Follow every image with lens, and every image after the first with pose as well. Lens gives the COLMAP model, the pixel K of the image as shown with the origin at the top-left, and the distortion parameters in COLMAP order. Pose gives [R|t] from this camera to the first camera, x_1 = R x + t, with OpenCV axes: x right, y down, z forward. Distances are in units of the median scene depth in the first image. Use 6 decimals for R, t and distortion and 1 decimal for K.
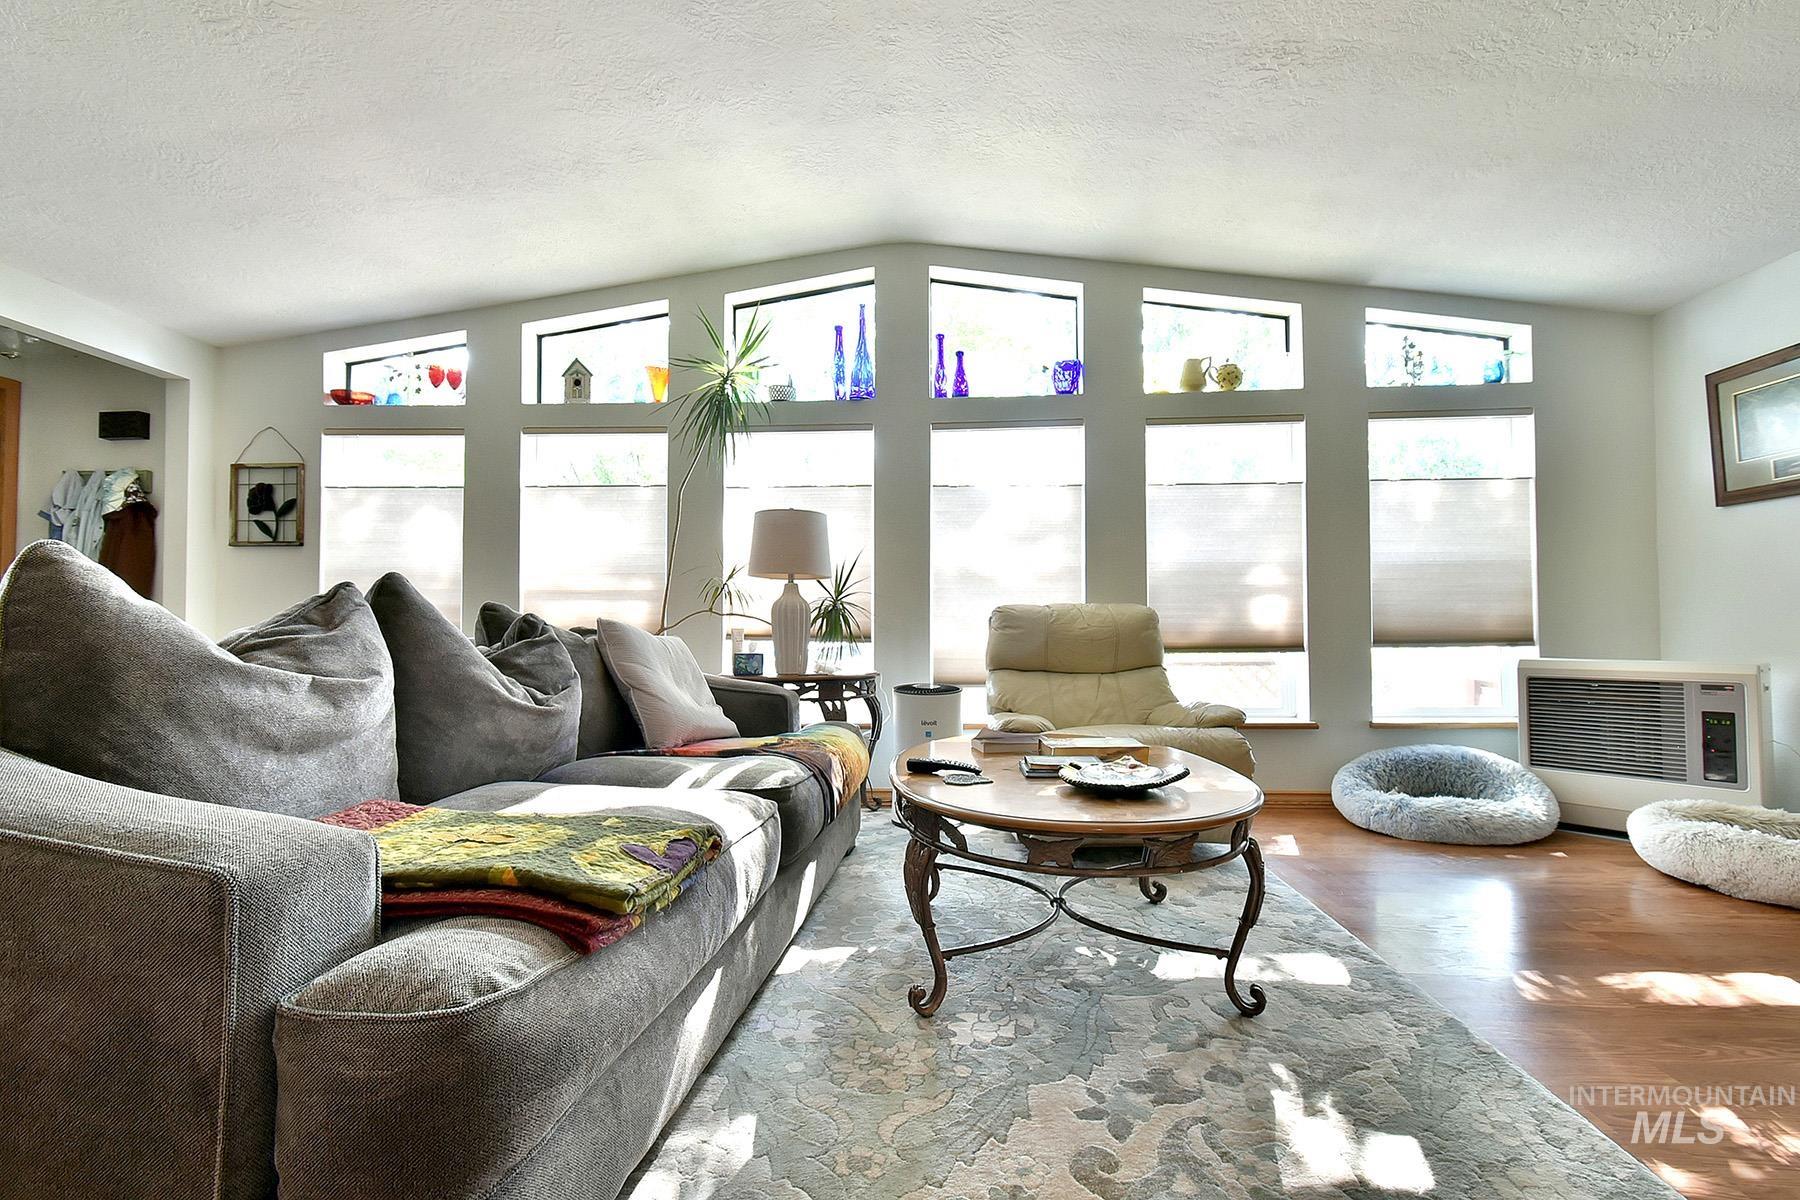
lens RADIAL K [[795.0, 0, 906.2], [0, 795.0, 607.1], [0, 0, 1]] dist [0.004517, -0.003999]
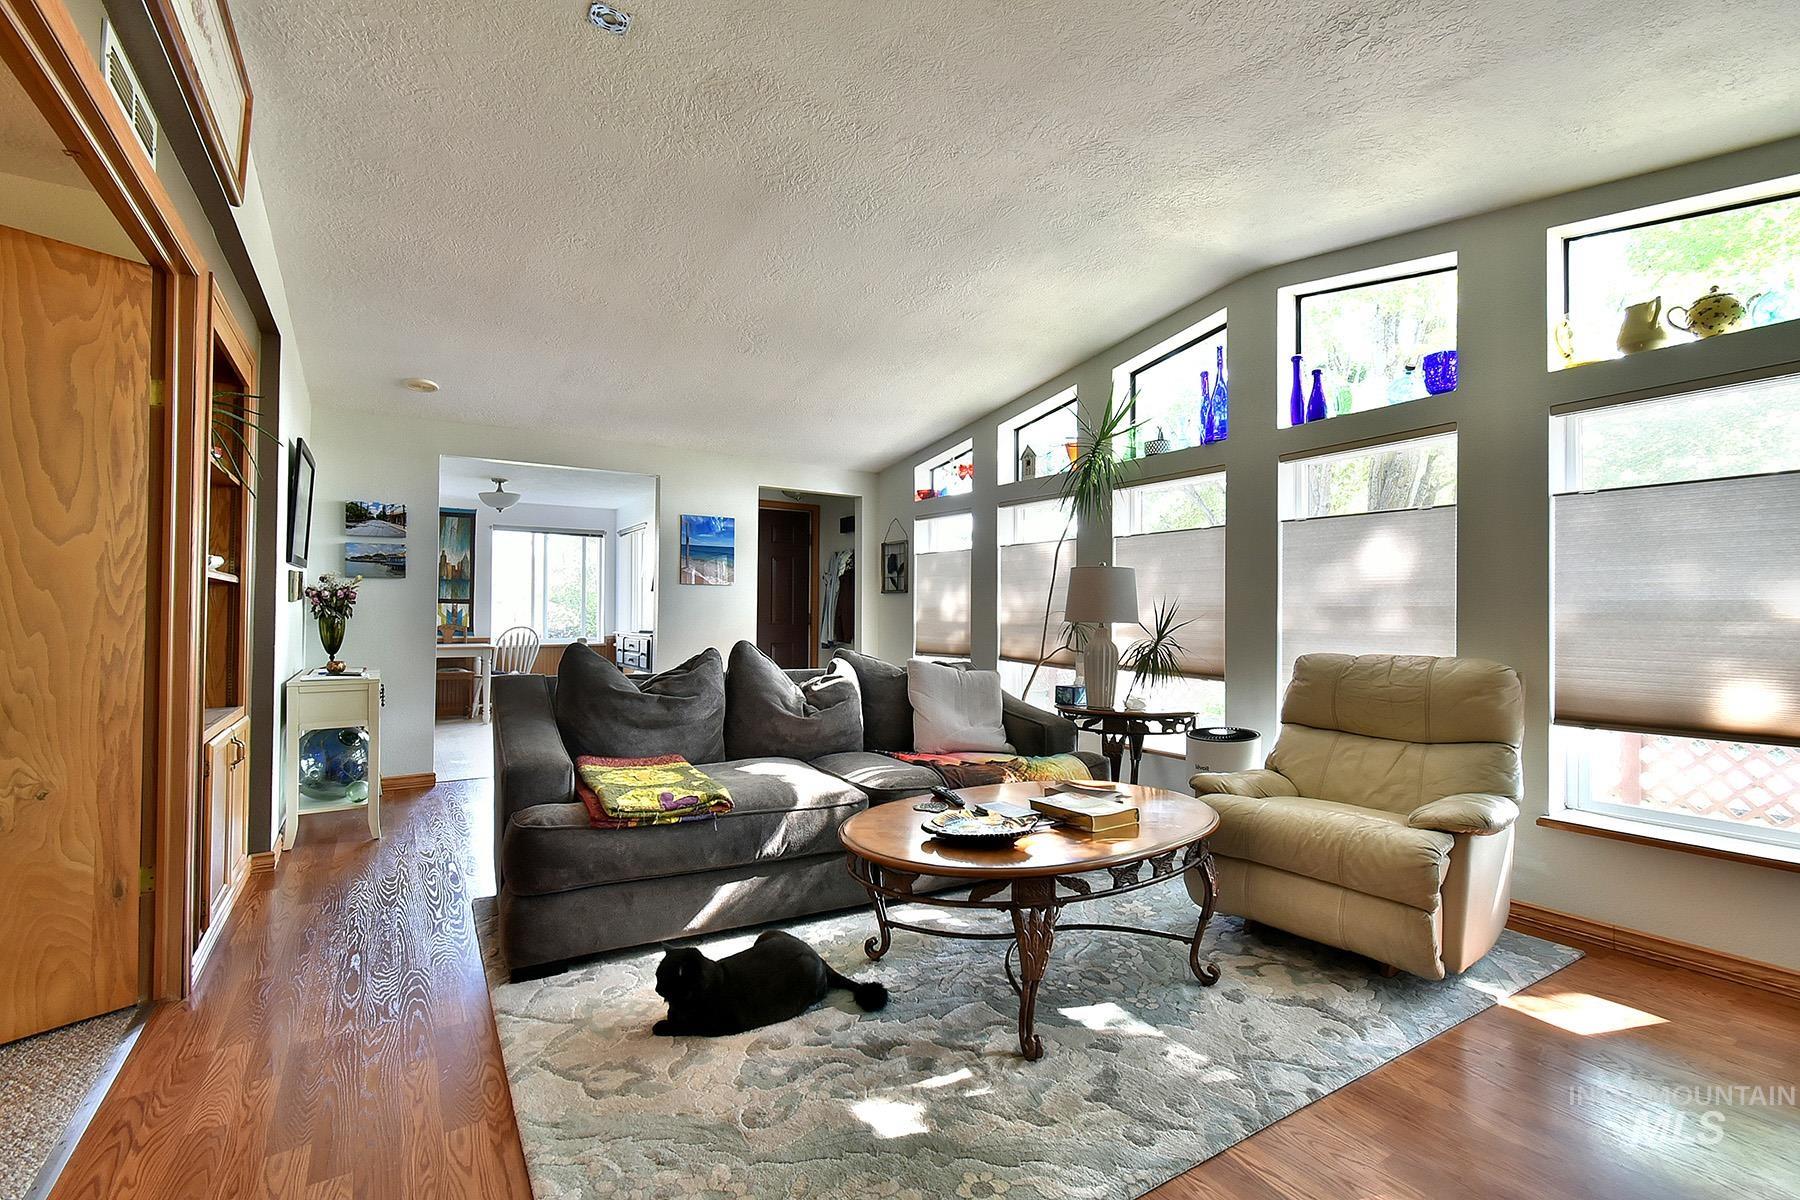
lens RADIAL K [[795.0, 0, 910.1], [0, 795.0, 607.5], [0, 0, 1]] dist [0.004517, -0.003999]
pose [[0.591672, -0.002085, -0.806176, 0.537480], [0.012944, 0.999892, 0.006914, -0.061481], [0.806075, -0.014526, 0.591635, 0.079724]]
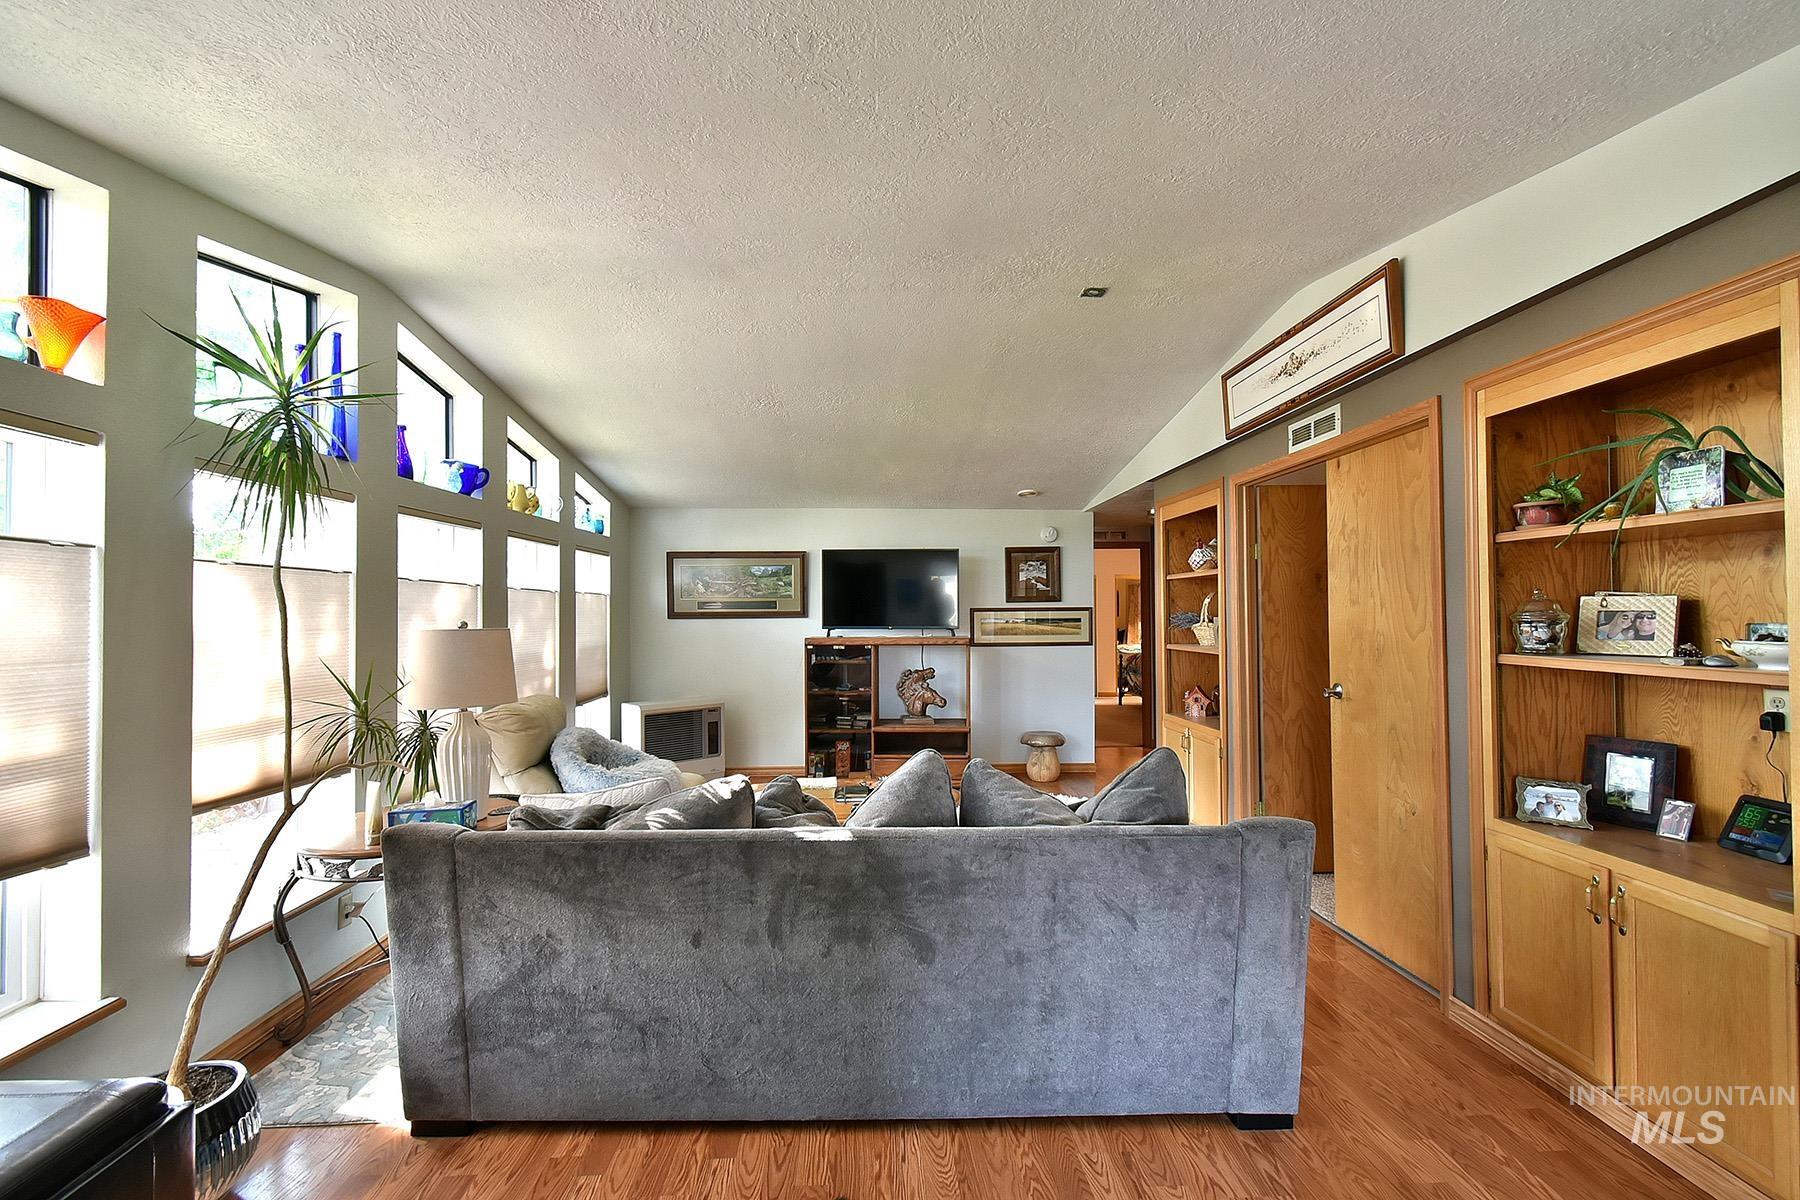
lens RADIAL K [[795.0, 0, 895.8], [0, 795.0, 602.2], [0, 0, 1]] dist [0.004517, -0.003999]
pose [[-0.104507, 0.016542, 0.994387, -0.907516], [-0.028026, 0.999416, -0.019571, -0.124939], [-0.994129, -0.029914, -0.103982, 0.551110]]
